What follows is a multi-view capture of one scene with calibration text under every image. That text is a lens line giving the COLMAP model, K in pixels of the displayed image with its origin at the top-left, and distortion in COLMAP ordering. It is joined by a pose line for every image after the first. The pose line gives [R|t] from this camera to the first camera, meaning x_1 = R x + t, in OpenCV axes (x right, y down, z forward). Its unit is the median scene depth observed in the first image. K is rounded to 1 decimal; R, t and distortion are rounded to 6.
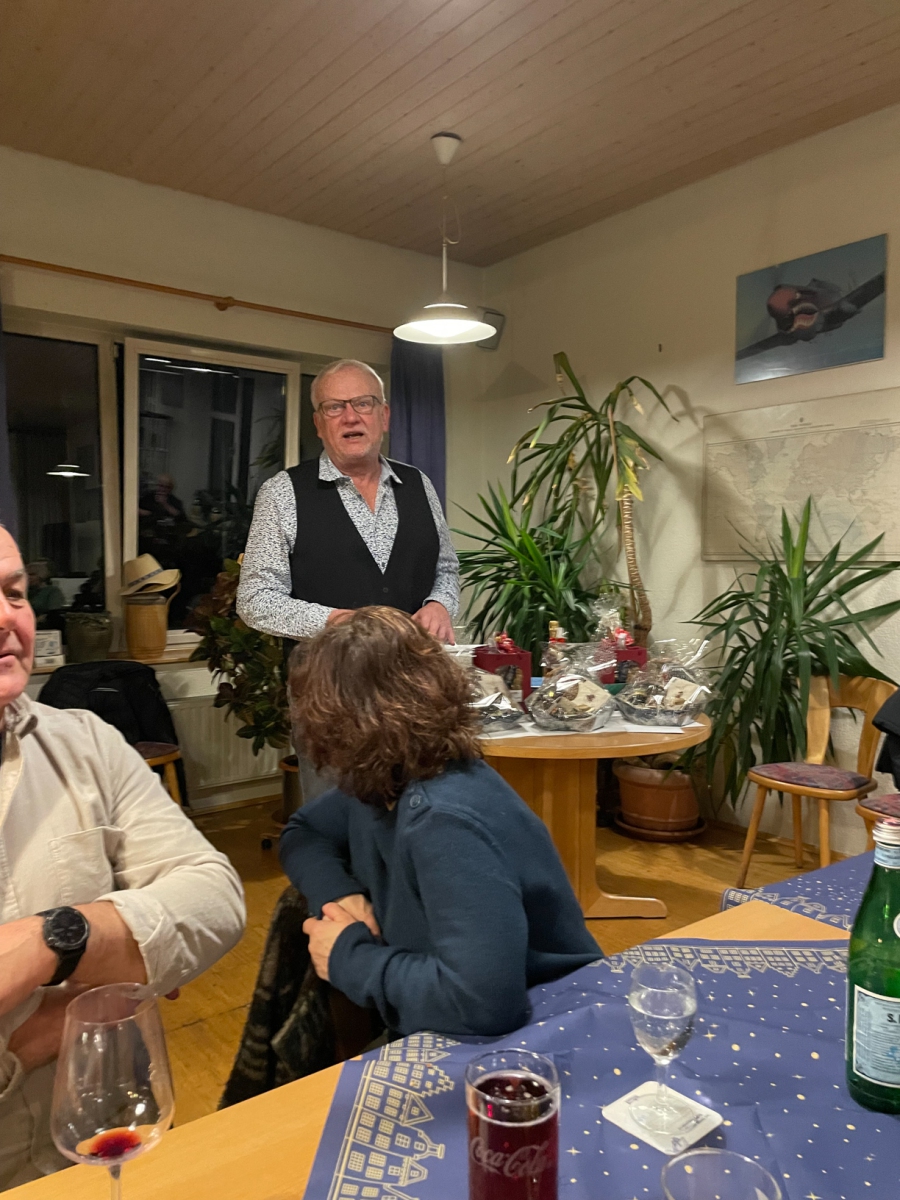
lens RADIAL K [[896.6, 0, 442.7], [0, 896.6, 607.6], [0, 0, 1]] dist [0.085942, -0.112630]
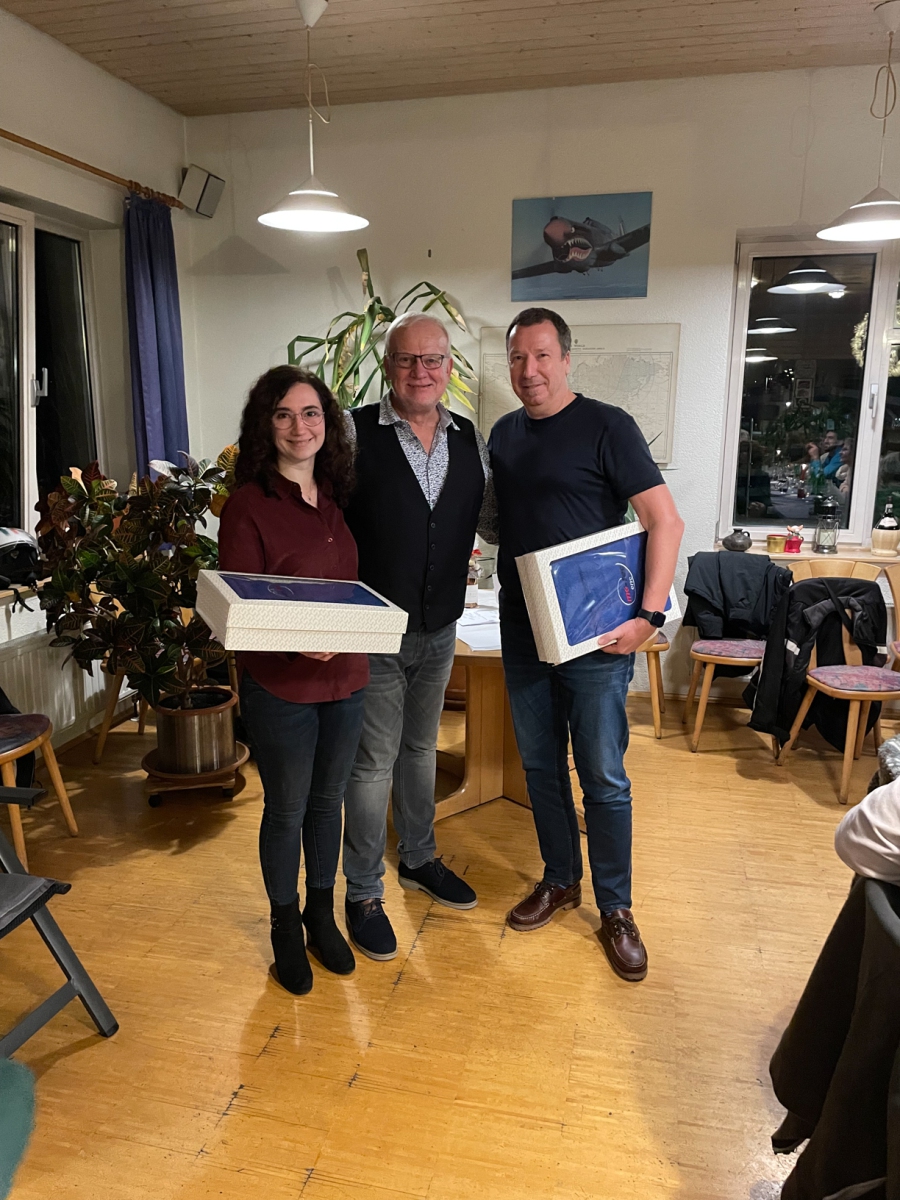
lens RADIAL K [[902.8, 0, 442.0], [0, 902.8, 599.0], [0, 0, 1]] dist [0.087885, -0.114713]
pose [[0.778489, -0.123073, 0.615473, -0.523807], [0.030388, 0.986828, 0.158894, -0.069924], [-0.626922, -0.104994, 0.771975, 0.159055]]
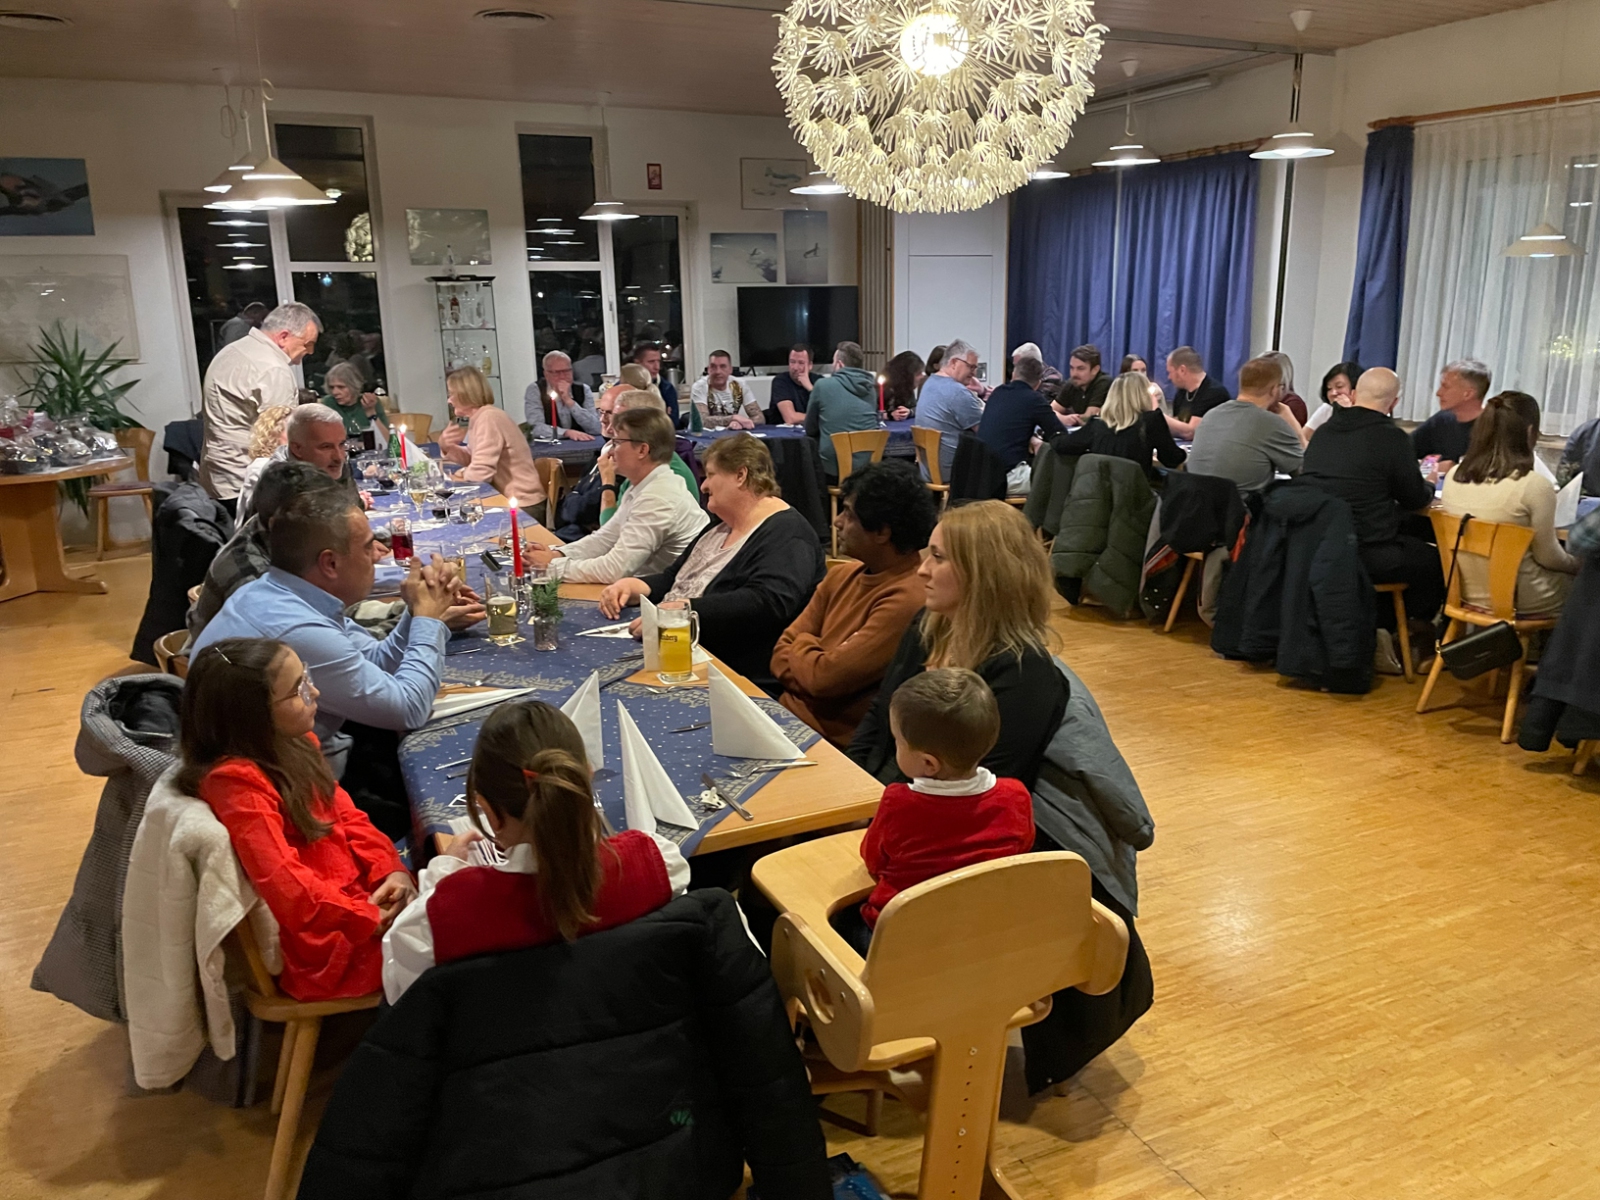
lens RADIAL K [[1196.5, 0, 807.6], [0, 1196.5, 586.0], [0, 0, 1]] dist [0.088565, -0.116590]
pose [[0.224336, -0.226511, 0.947822, -1.395641], [0.069072, 0.973862, 0.216386, -0.039546], [-0.972061, 0.016925, 0.234118, -0.732221]]
